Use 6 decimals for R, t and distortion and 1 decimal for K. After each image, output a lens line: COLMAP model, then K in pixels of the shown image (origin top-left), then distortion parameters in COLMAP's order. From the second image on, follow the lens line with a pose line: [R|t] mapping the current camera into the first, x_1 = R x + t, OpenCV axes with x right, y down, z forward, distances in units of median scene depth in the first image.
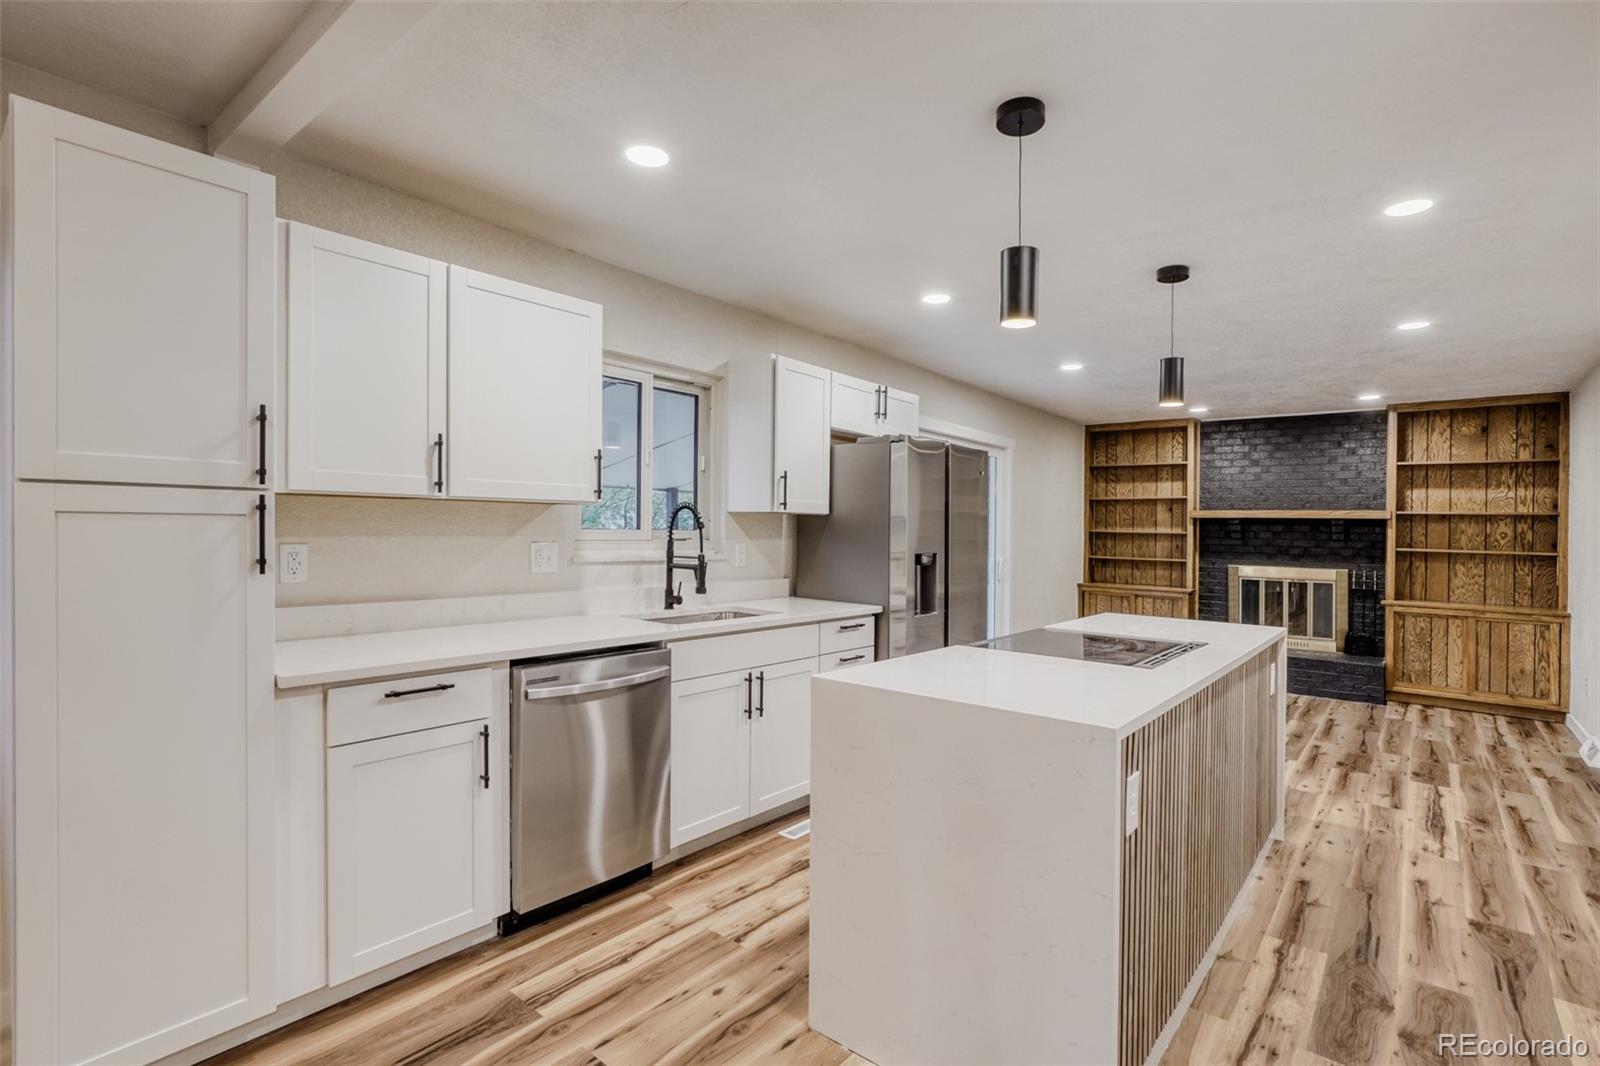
lens RADIAL K [[779.0, 0, 791.1], [0, 779.0, 521.2], [0, 0, 1]] dist [-0.021369, 0.007854]
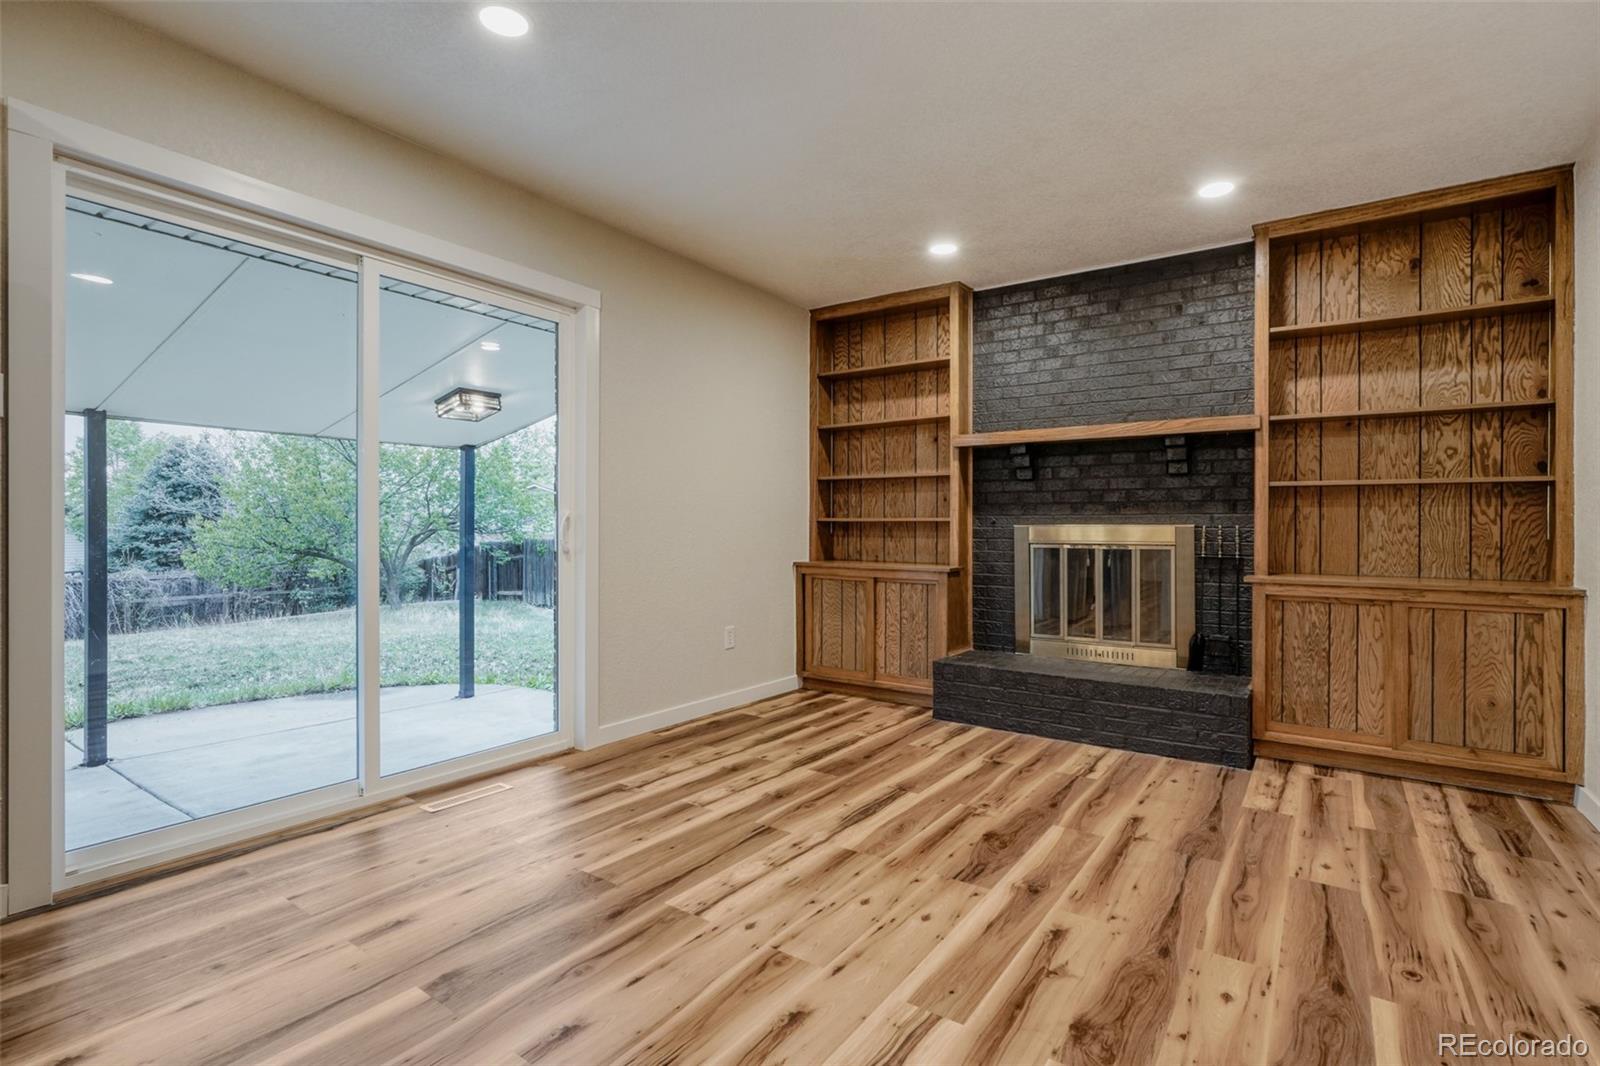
lens RADIAL K [[779.0, 0, 804.9], [0, 779.0, 526.6], [0, 0, 1]] dist [-0.021369, 0.007854]
pose [[0.995766, -0.013779, 0.090882, 0.451640], [0.013196, 0.999888, 0.007015, 0.067260], [-0.090968, -0.005786, 0.995837, 0.536259]]
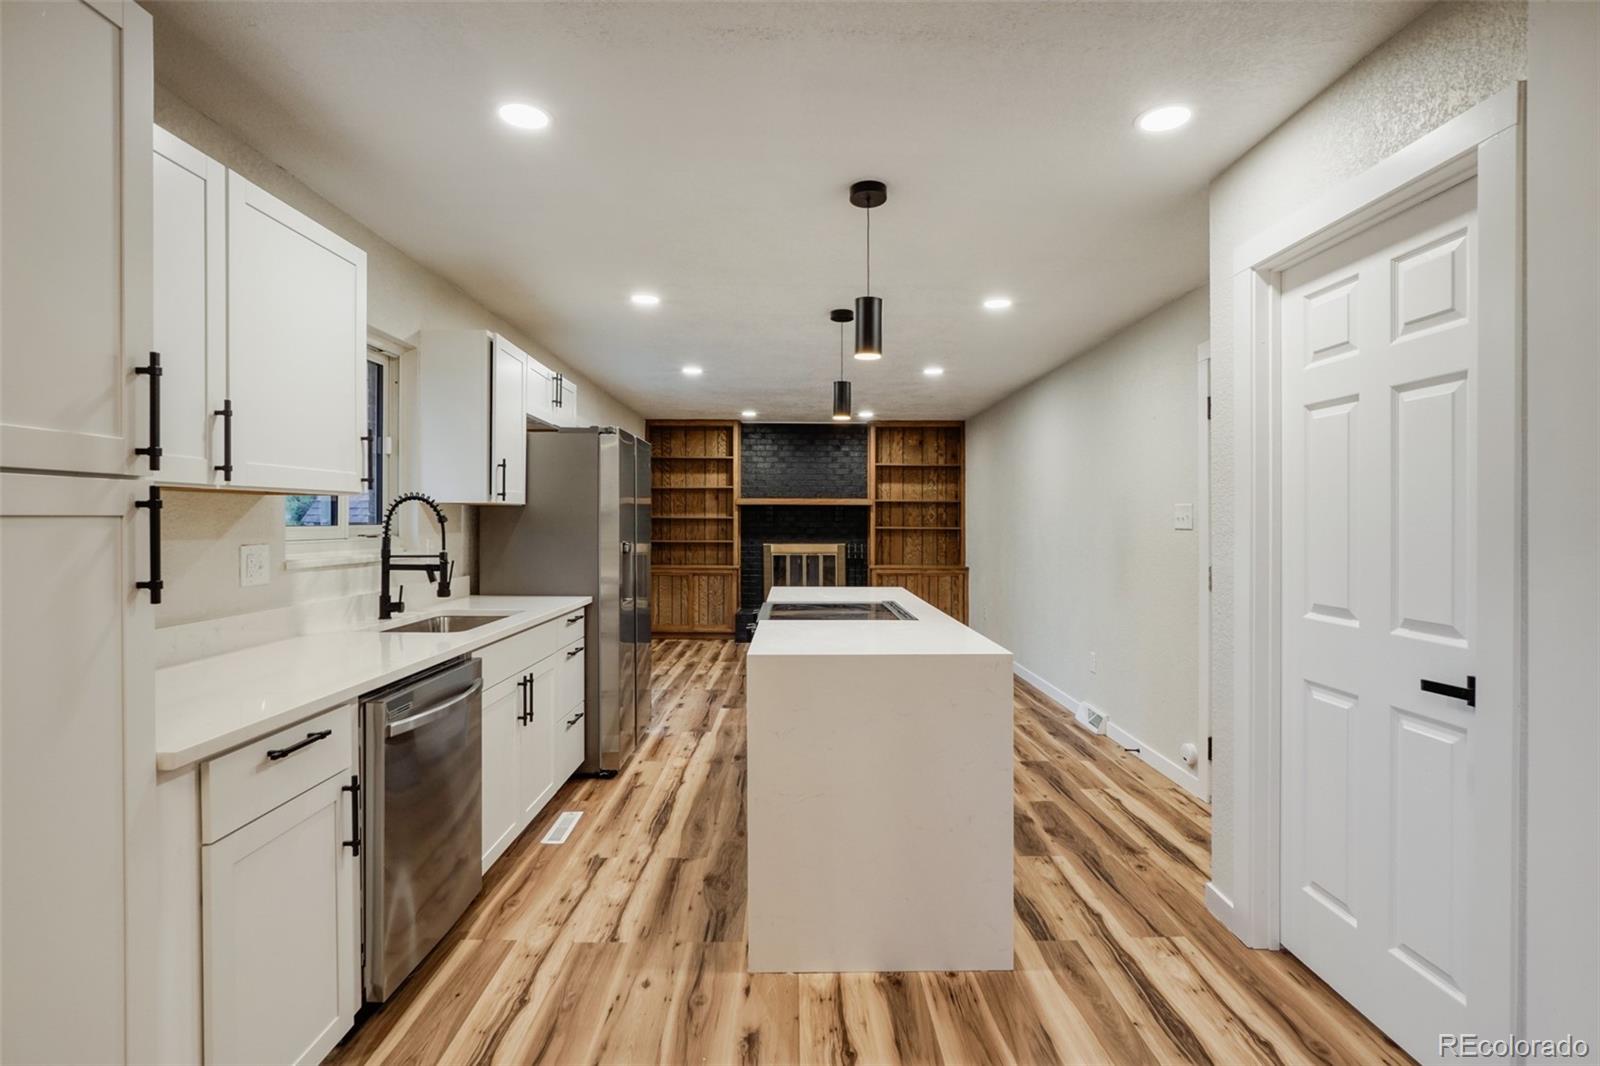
lens RADIAL K [[779.0, 0, 825.2], [0, 779.0, 504.5], [0, 0, 1]] dist [-0.021369, 0.007854]
pose [[0.746447, -0.004422, 0.665430, -0.223059], [0.006542, 0.999978, -0.000693, -0.004353], [-0.665413, 0.004870, 0.746460, 0.035957]]
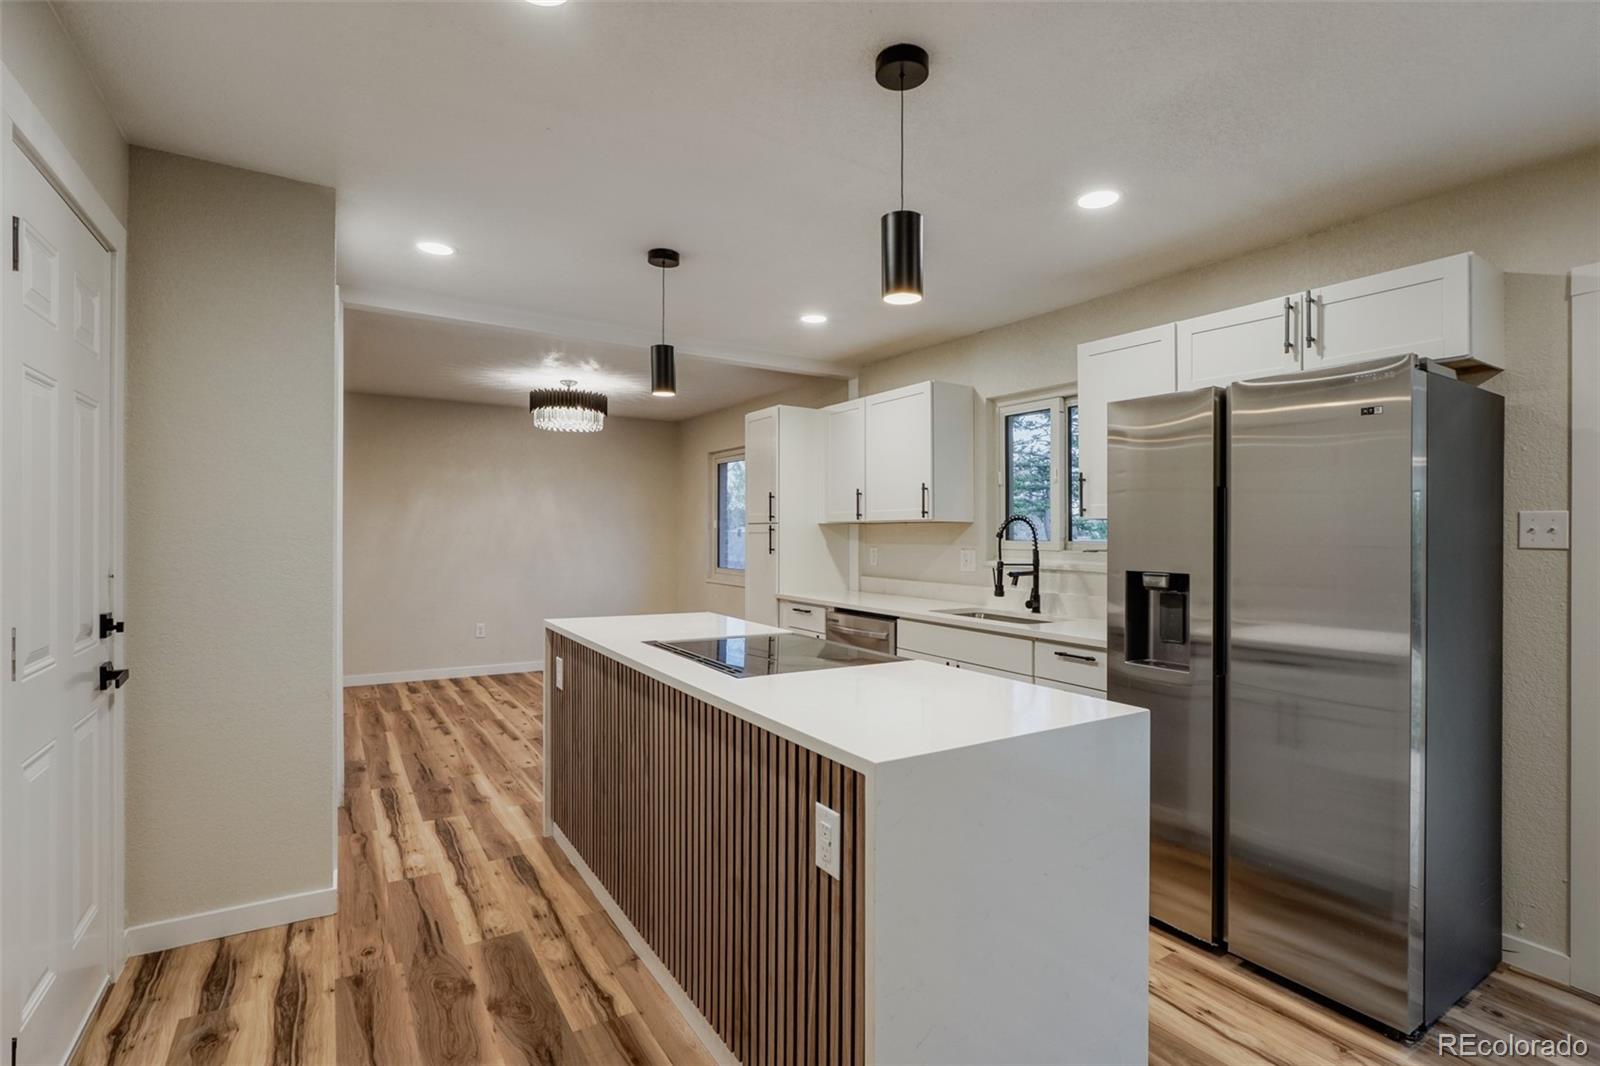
lens RADIAL K [[779.0, 0, 811.1], [0, 779.0, 539.2], [0, 0, 1]] dist [-0.021369, 0.007854]
pose [[-0.318859, -0.018949, -0.947613, 0.607826], [-0.009929, 0.999812, -0.016652, 0.019269], [0.947750, 0.004099, -0.318987, 0.647910]]
